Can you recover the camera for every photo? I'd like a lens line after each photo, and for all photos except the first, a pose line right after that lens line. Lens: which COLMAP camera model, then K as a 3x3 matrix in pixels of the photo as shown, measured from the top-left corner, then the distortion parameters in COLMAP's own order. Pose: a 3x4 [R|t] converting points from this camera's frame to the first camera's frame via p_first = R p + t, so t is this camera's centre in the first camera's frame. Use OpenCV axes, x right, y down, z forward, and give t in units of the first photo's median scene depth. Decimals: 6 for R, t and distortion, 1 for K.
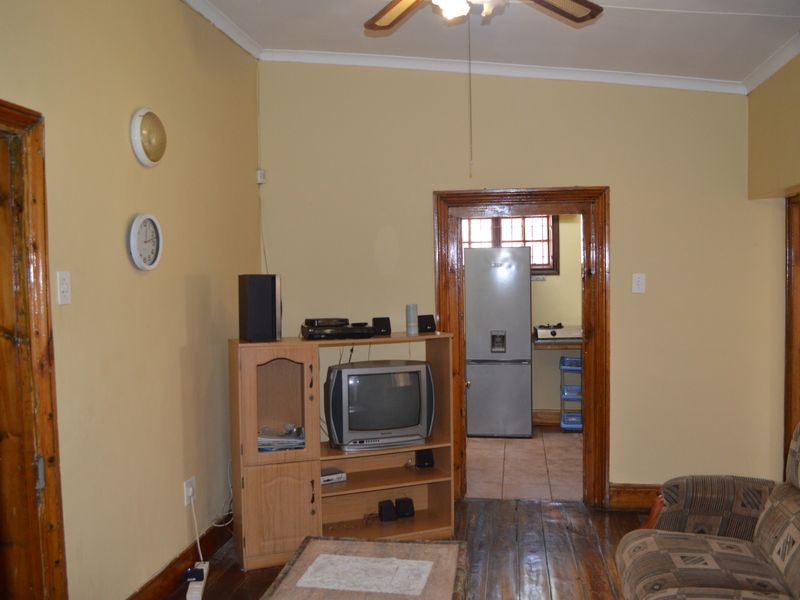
lens RADIAL K [[725.6, 0, 400.6], [0, 725.6, 301.7], [0, 0, 1]] dist [-0.073405, -0.011758]
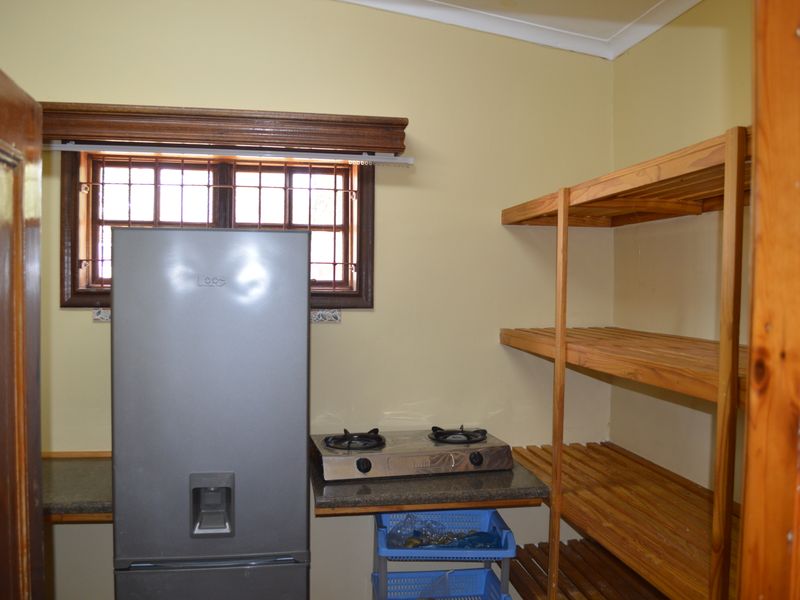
lens RADIAL K [[725.6, 0, 398.0], [0, 725.6, 302.2], [0, 0, 1]] dist [-0.073405, -0.011758]
pose [[0.940026, 0.031987, 0.339599, 0.152297], [-0.021185, 0.999146, -0.035467, -0.044399], [-0.340443, 0.026146, 0.939901, 1.000202]]
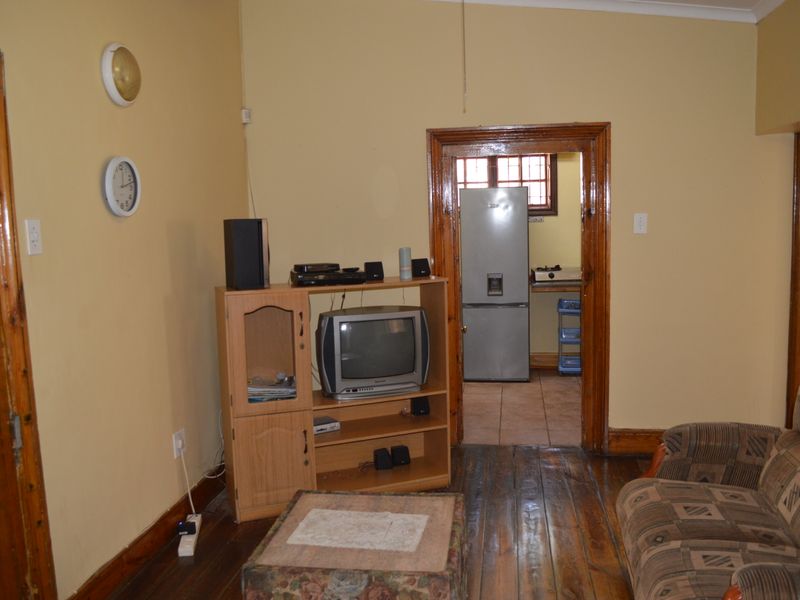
lens RADIAL K [[725.6, 0, 400.4], [0, 725.6, 298.6], [0, 0, 1]] dist [-0.073405, -0.011758]
pose [[0.999915, -0.012502, 0.003597, 0.005182], [0.012196, 0.997096, 0.075177, -0.001911], [-0.004527, -0.075127, 0.997164, 0.036374]]
